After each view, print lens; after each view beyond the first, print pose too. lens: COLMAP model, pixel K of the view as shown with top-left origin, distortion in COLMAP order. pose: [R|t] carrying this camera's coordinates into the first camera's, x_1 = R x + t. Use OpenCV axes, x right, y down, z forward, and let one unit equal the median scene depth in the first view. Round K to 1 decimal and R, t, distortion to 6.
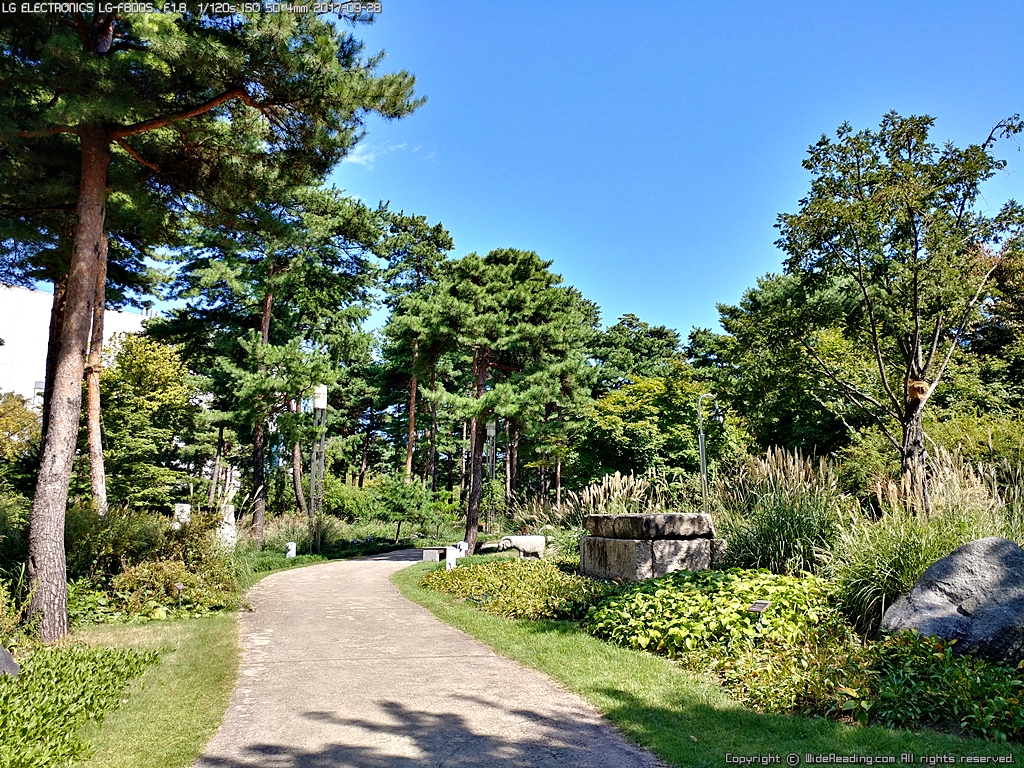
lens RADIAL K [[714.7, 0, 512.0], [0, 714.7, 384.0], [0, 0, 1]] dist [-0.004730, -0.004359]
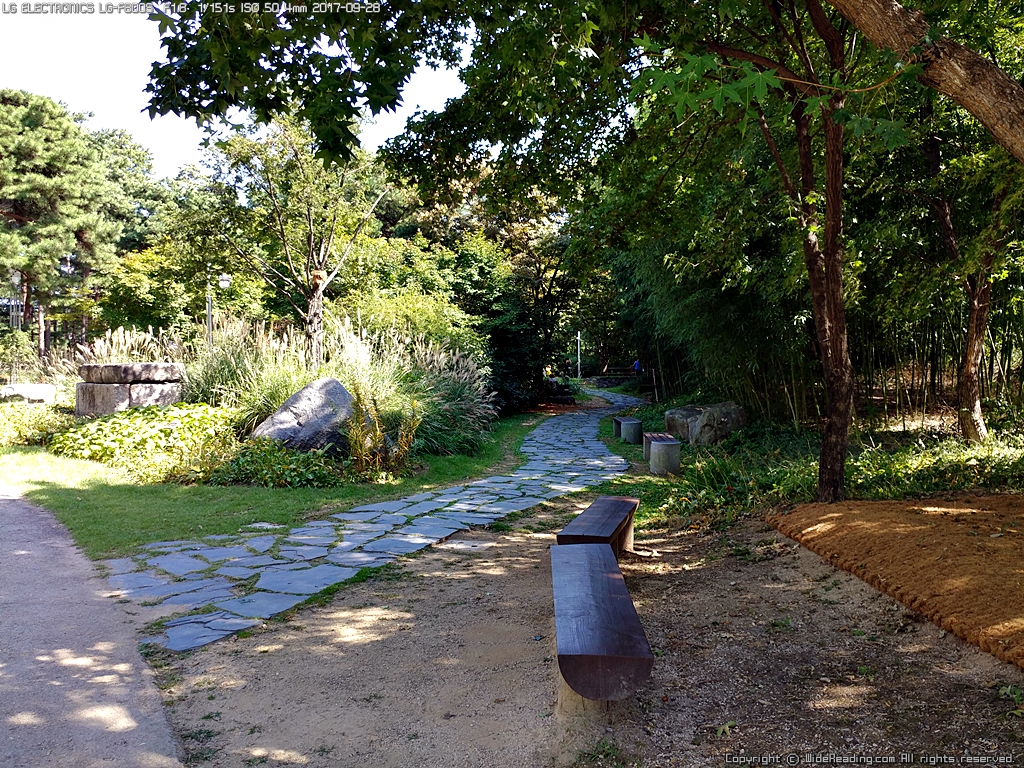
lens RADIAL K [[829.7, 0, 512.0], [0, 829.7, 384.0], [0, 0, 1]] dist [-0.007123, 0.052581]
pose [[0.901837, 0.005663, 0.432039, 0.117856], [-0.086454, 0.982059, 0.167591, -0.051002], [-0.423339, -0.188491, 0.886146, -0.359541]]
